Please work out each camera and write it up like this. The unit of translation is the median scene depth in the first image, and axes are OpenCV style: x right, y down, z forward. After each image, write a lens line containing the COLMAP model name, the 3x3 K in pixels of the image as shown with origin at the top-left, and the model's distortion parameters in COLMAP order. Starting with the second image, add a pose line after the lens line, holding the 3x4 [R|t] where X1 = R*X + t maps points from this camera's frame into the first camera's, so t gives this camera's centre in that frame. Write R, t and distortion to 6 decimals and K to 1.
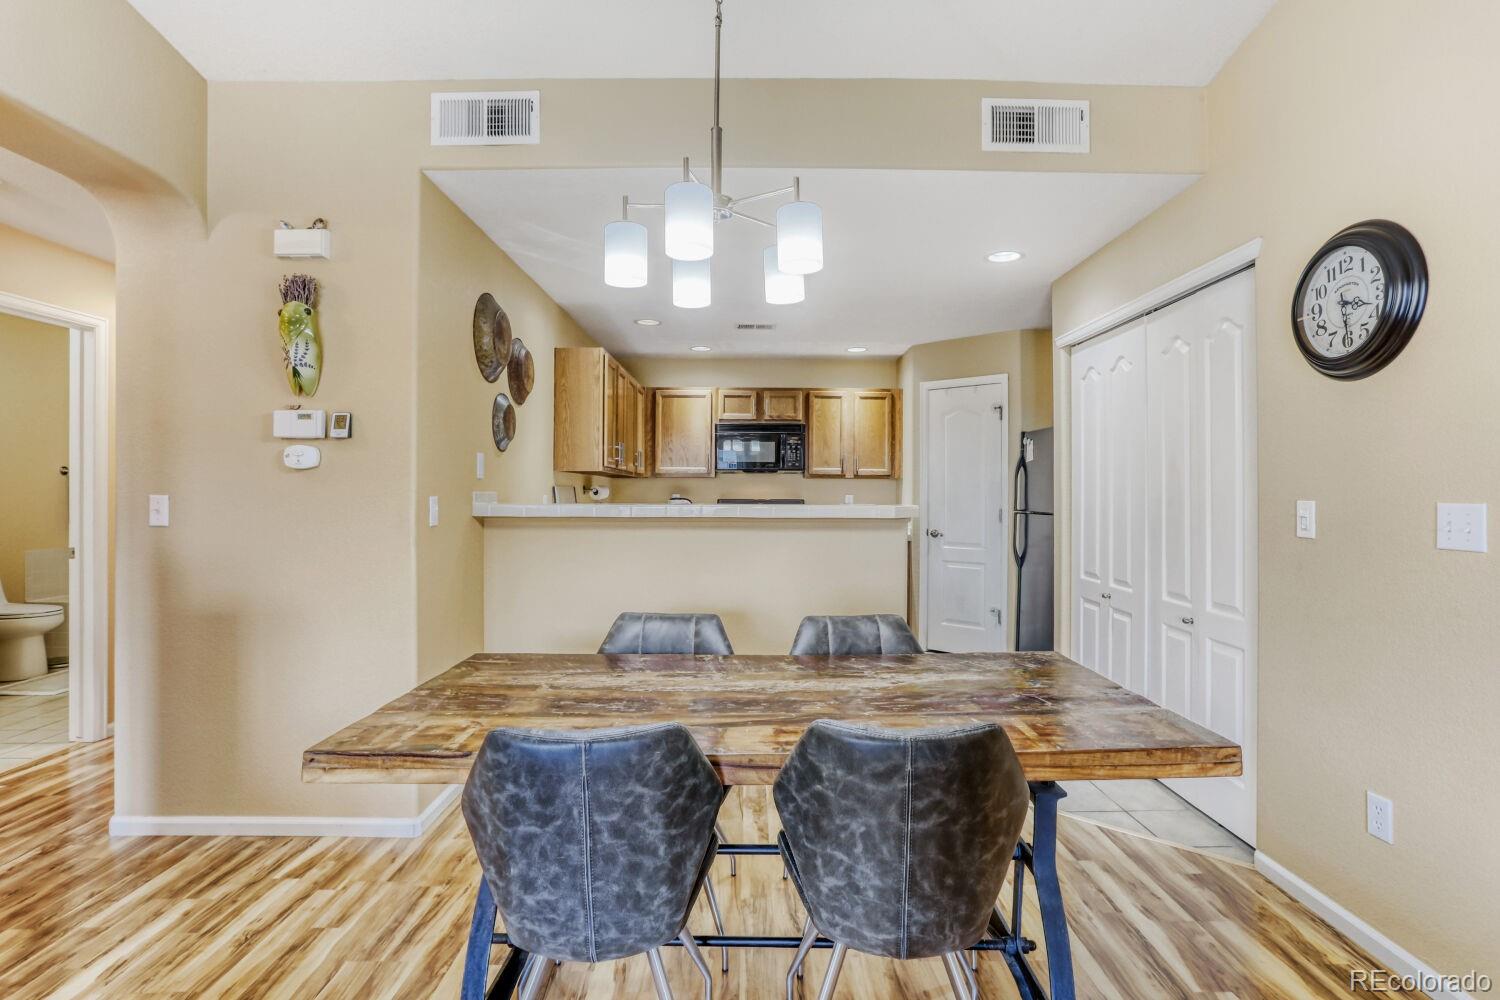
lens RADIAL K [[729.6, 0, 758.9], [0, 729.6, 498.6], [0, 0, 1]] dist [-0.035348, 0.009974]
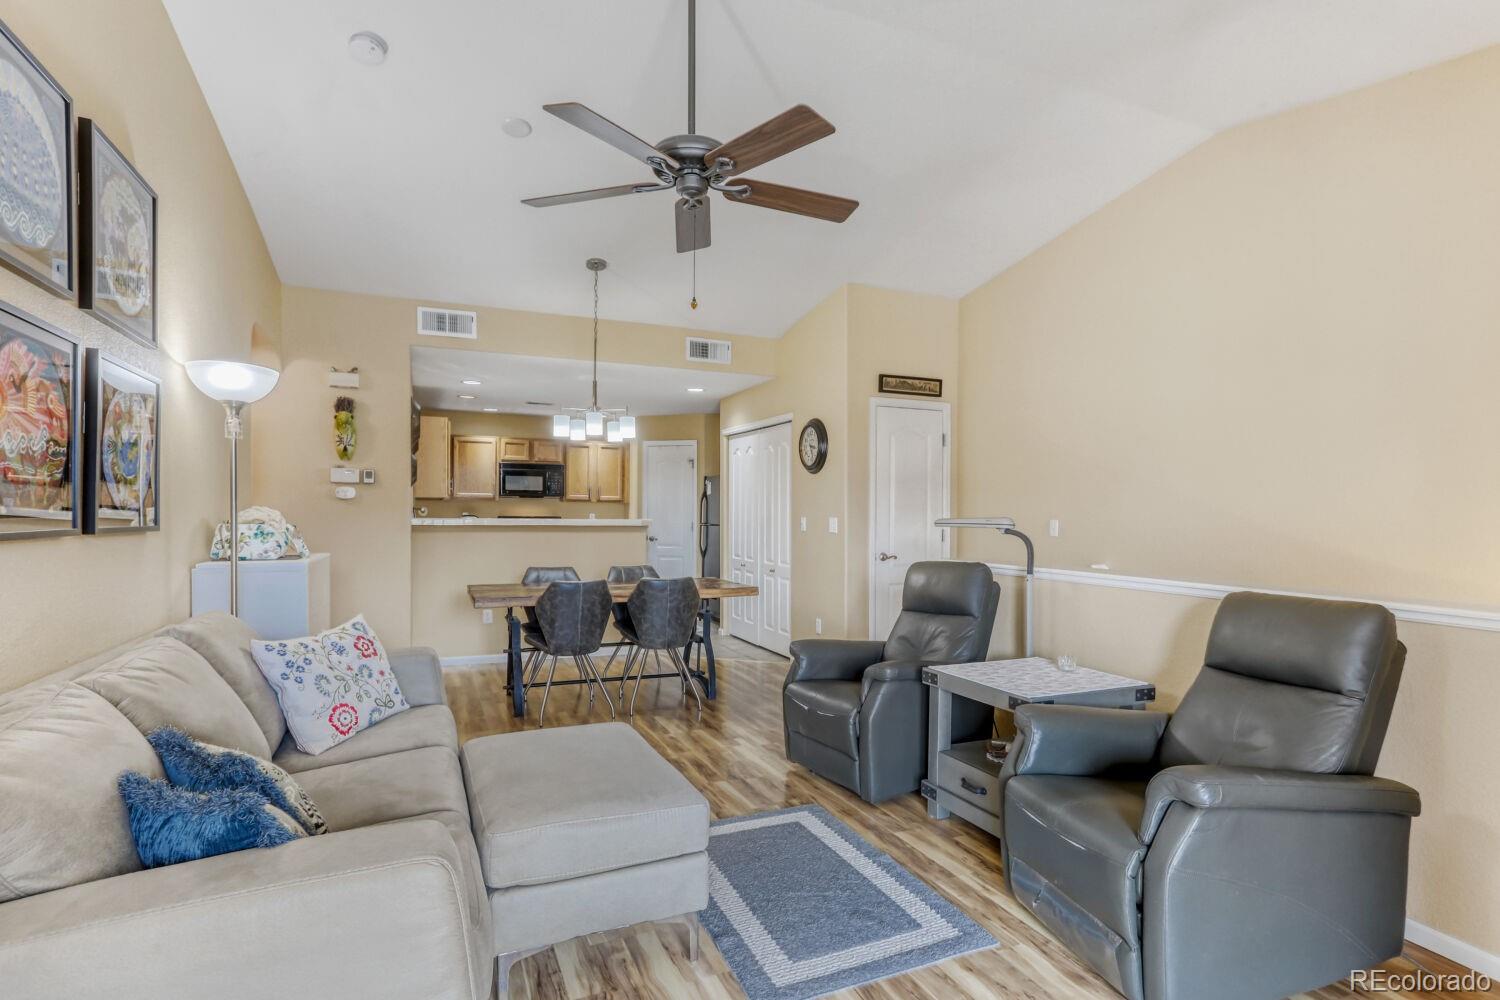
lens RADIAL K [[729.6, 0, 752.2], [0, 729.6, 510.5], [0, 0, 1]] dist [-0.035348, 0.009974]
pose [[0.919718, 0.006656, 0.392524, -0.374515], [-0.003279, 0.999952, -0.009273, 0.003627], [-0.392567, 0.007241, 0.919695, -1.121427]]
